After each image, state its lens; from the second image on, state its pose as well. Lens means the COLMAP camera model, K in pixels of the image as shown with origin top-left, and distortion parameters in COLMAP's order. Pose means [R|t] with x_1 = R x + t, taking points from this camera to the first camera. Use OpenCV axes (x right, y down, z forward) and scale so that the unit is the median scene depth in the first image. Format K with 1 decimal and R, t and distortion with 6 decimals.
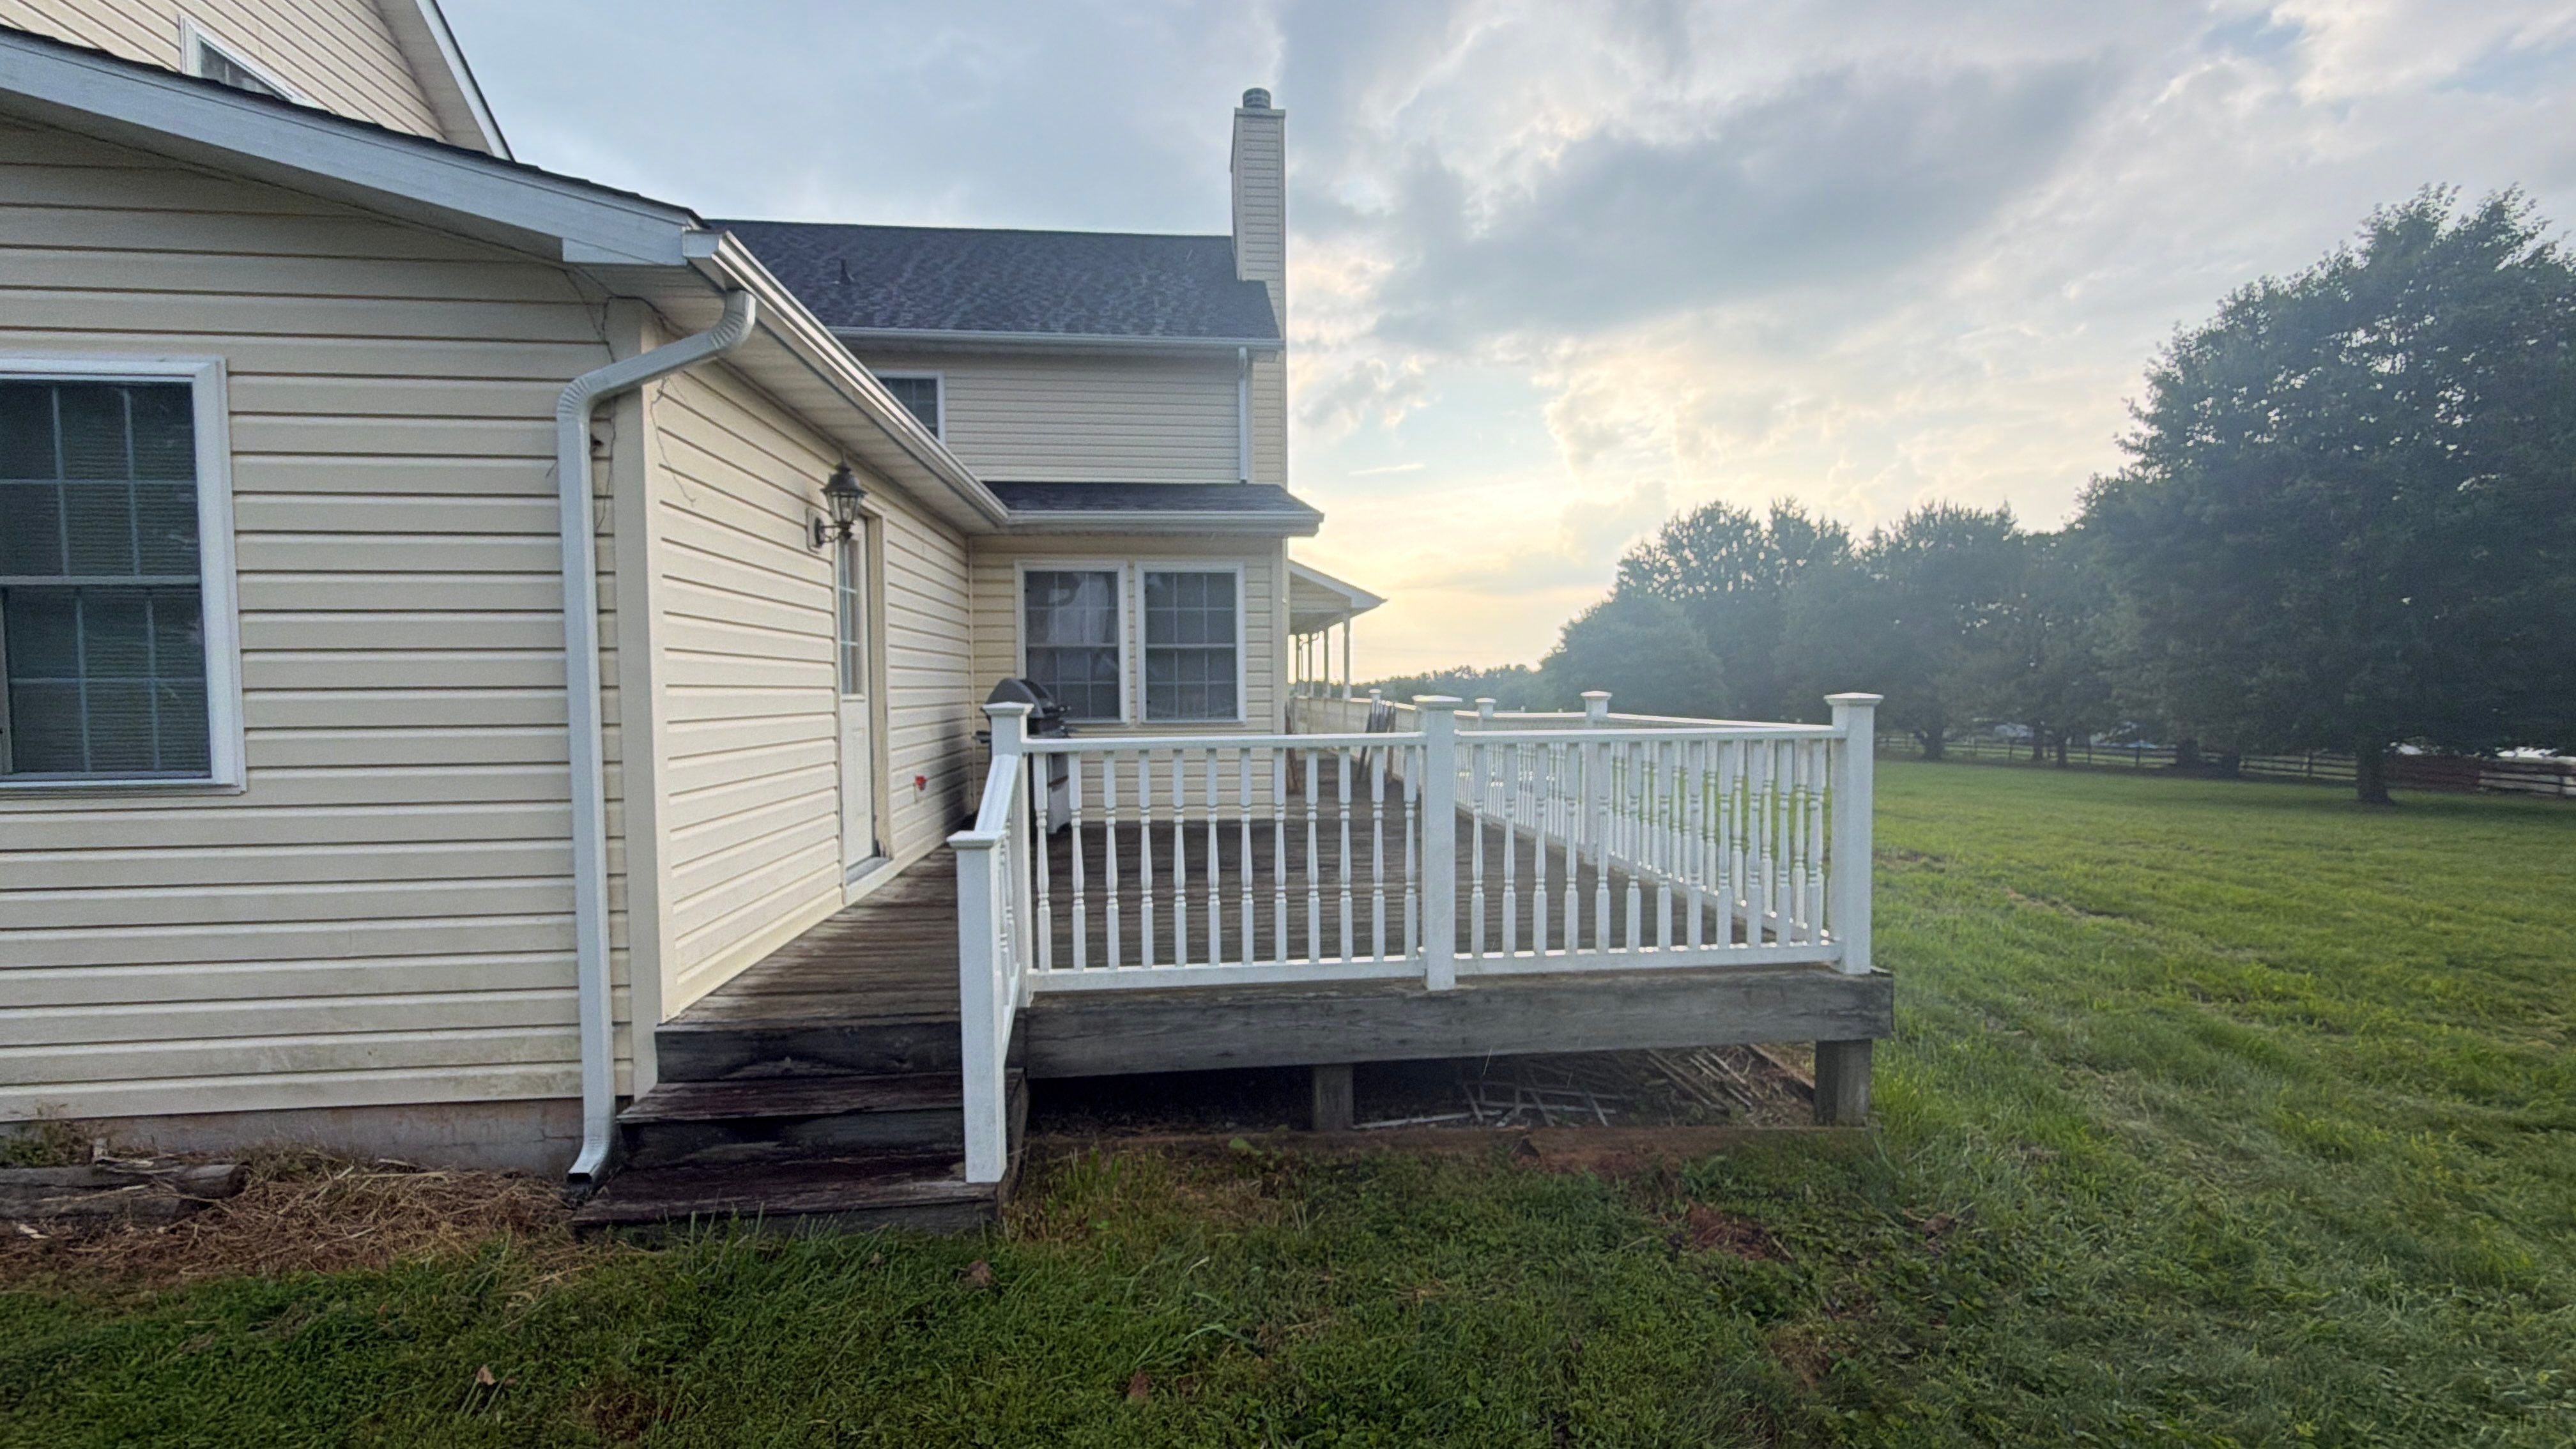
lens RADIAL K [[1029.0, 0, 1285.3], [0, 1029.0, 730.3], [0, 0, 1]] dist [0.001850, 0.000023]
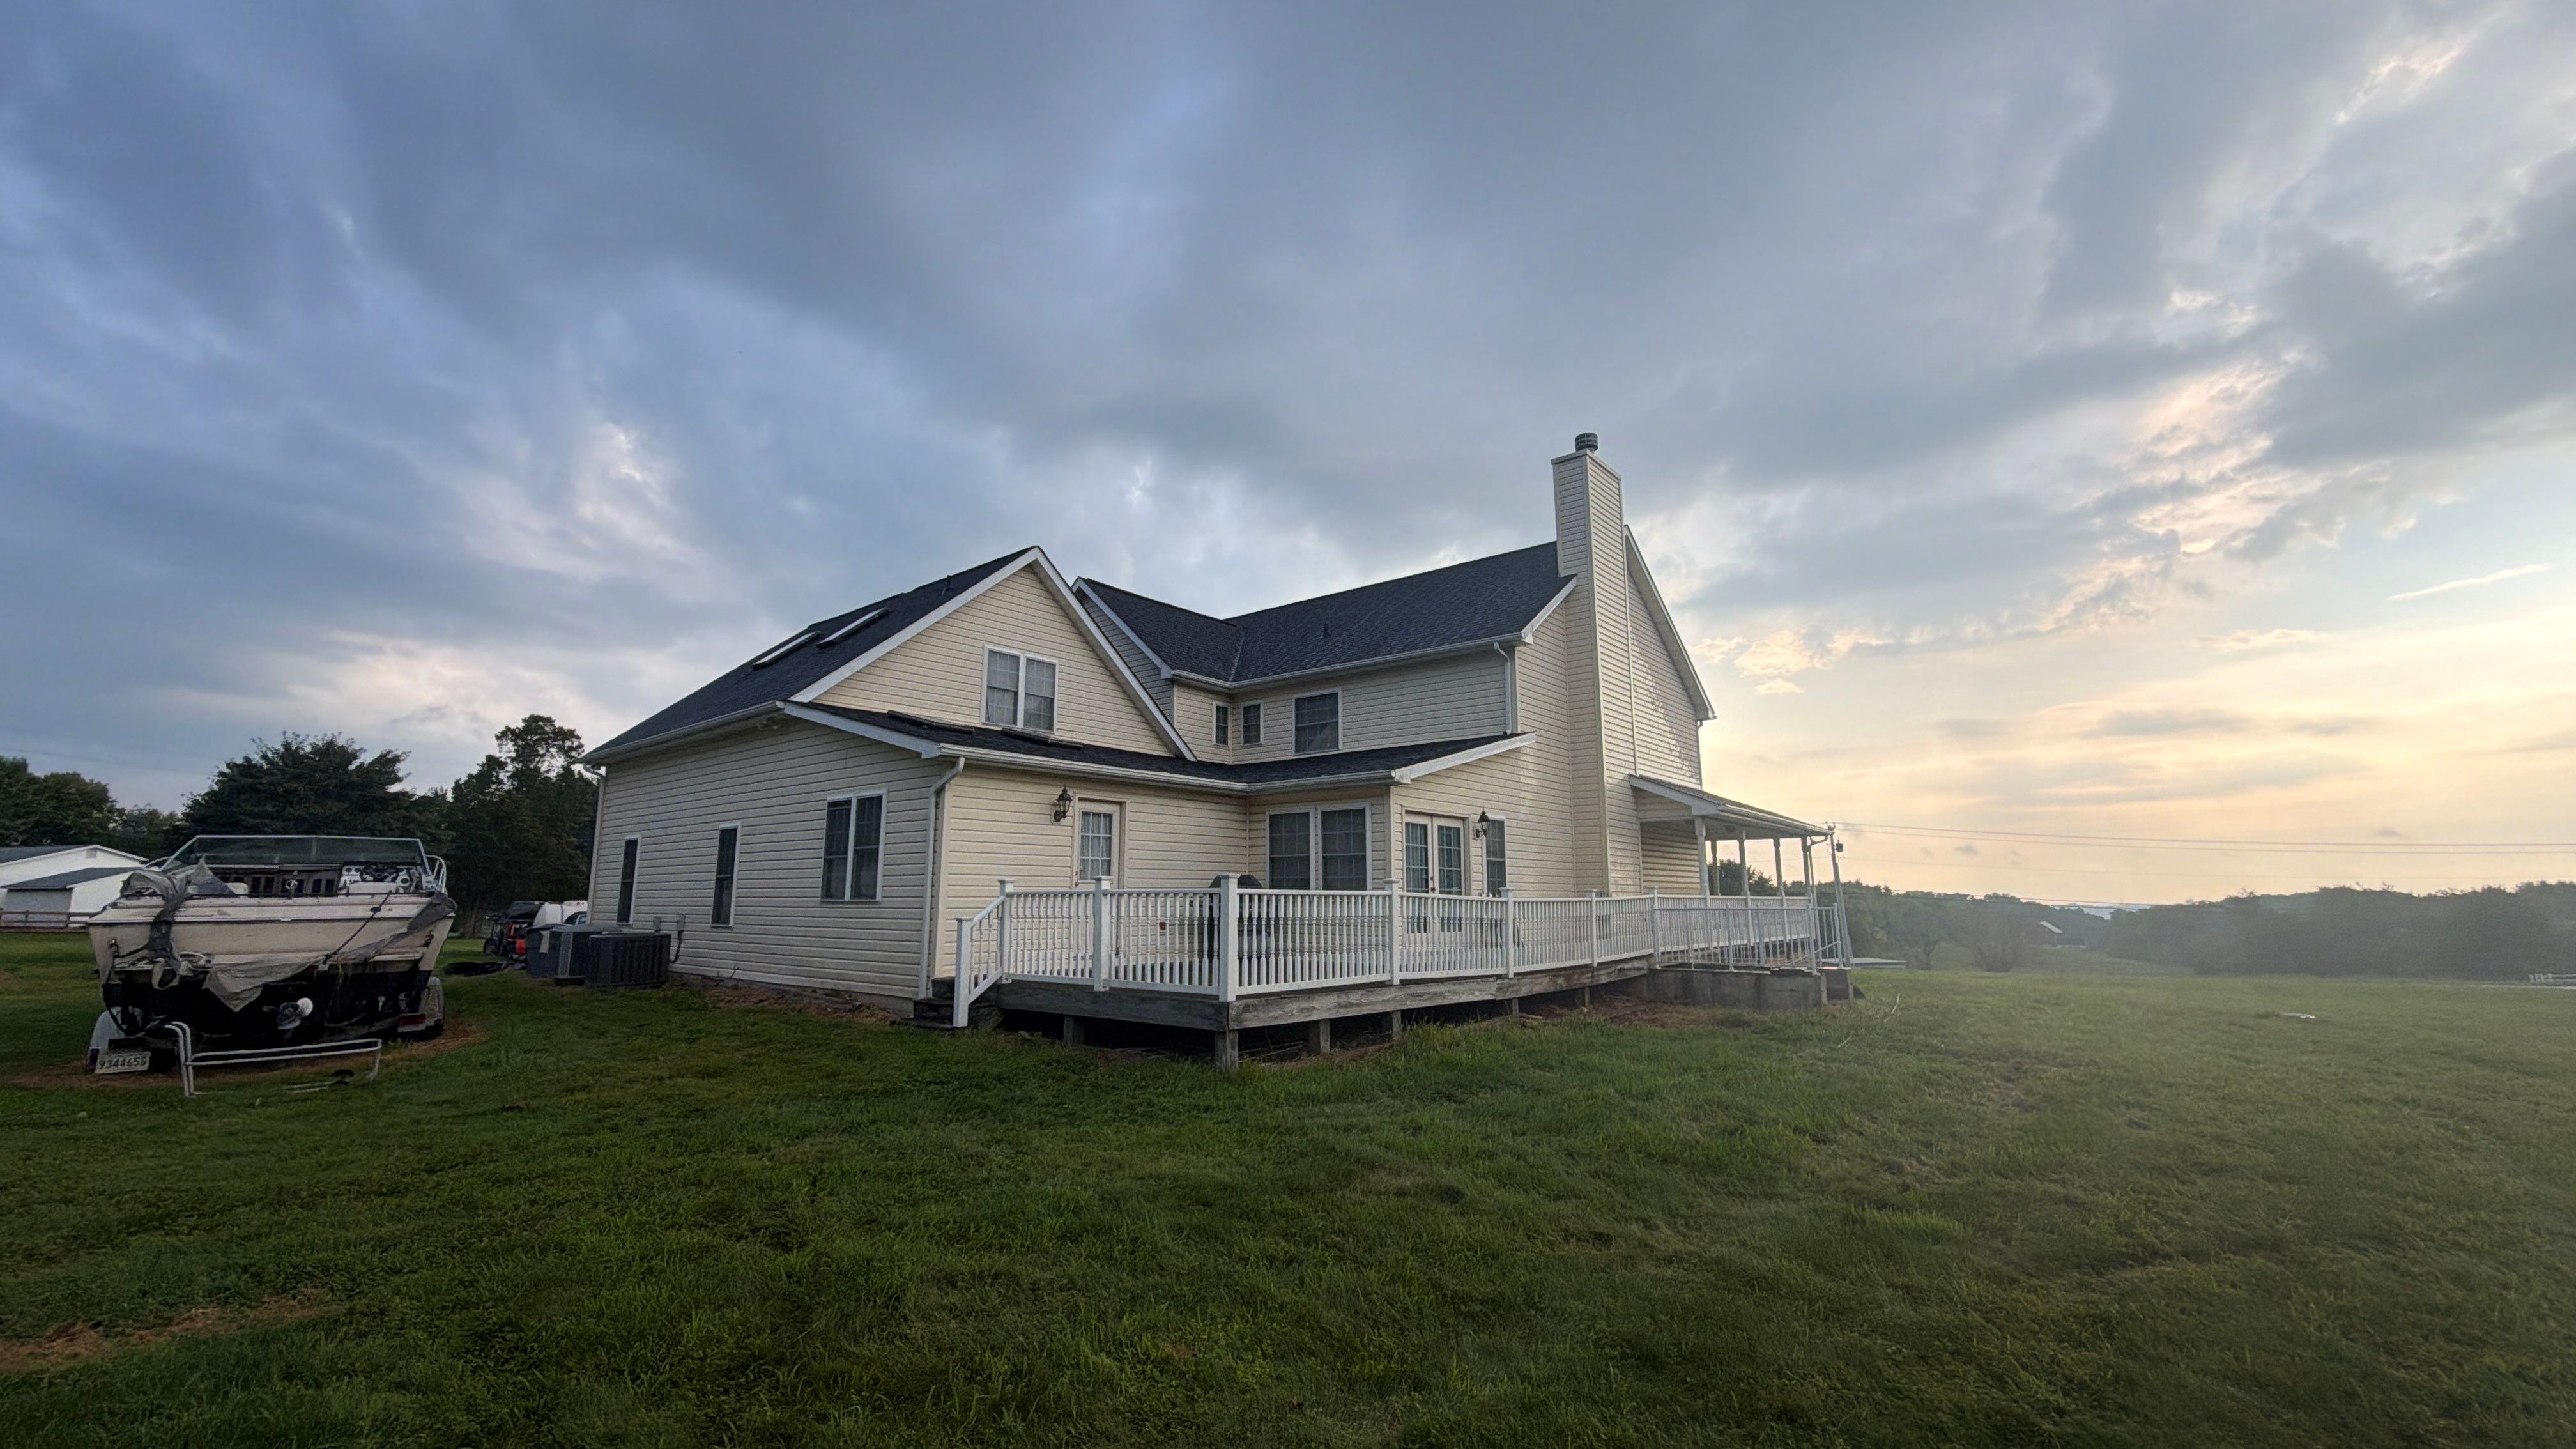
lens RADIAL K [[1029.0, 0, 1271.9], [0, 1029.0, 712.1], [0, 0, 1]] dist [0.001850, 0.000023]
pose [[0.688666, -0.124974, -0.714227, 1.025315], [-0.034914, 0.978176, -0.204824, 0.036153], [0.724237, 0.165992, 0.669273, -0.216825]]
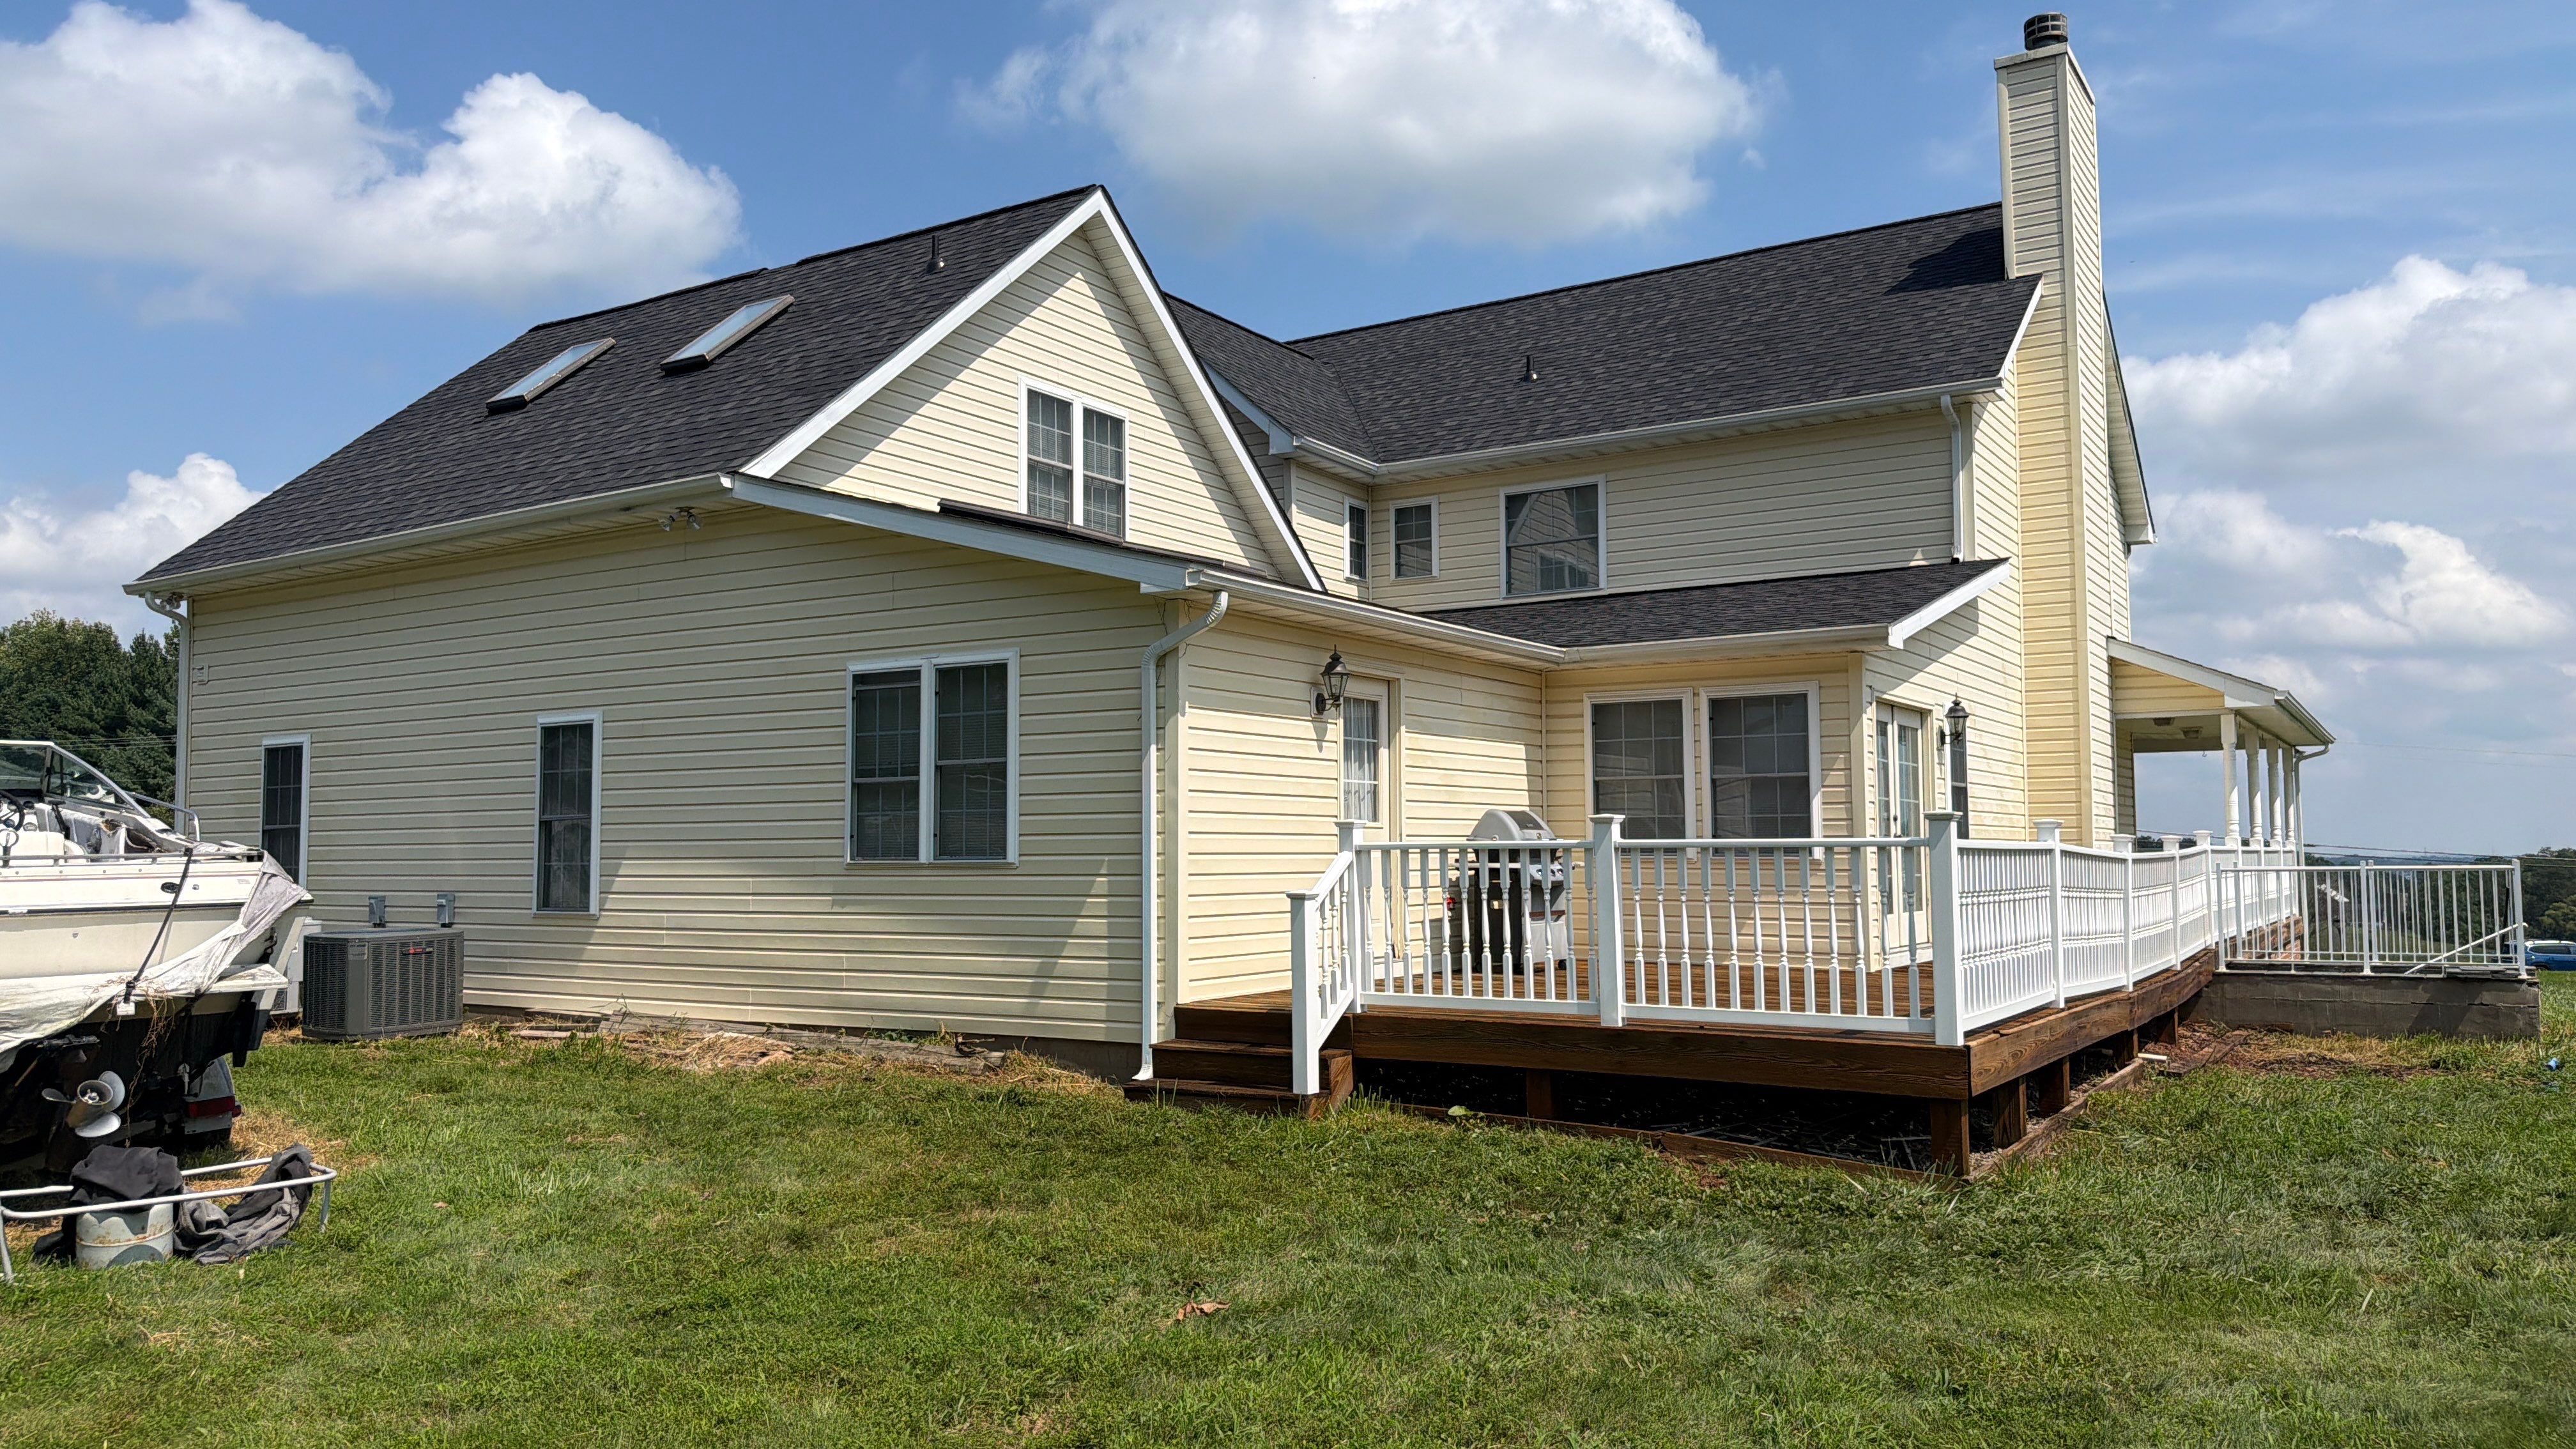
lens RADIAL K [[1825.8, 0, 1271.2], [0, 1825.8, 734.8], [0, 0, 1]] dist [0.066100, -0.023921]
pose [[0.781446, -0.037966, -0.622817, 0.585213], [-0.026753, 0.995191, -0.094232, 0.047146], [0.623399, 0.090300, 0.776672, -0.539592]]
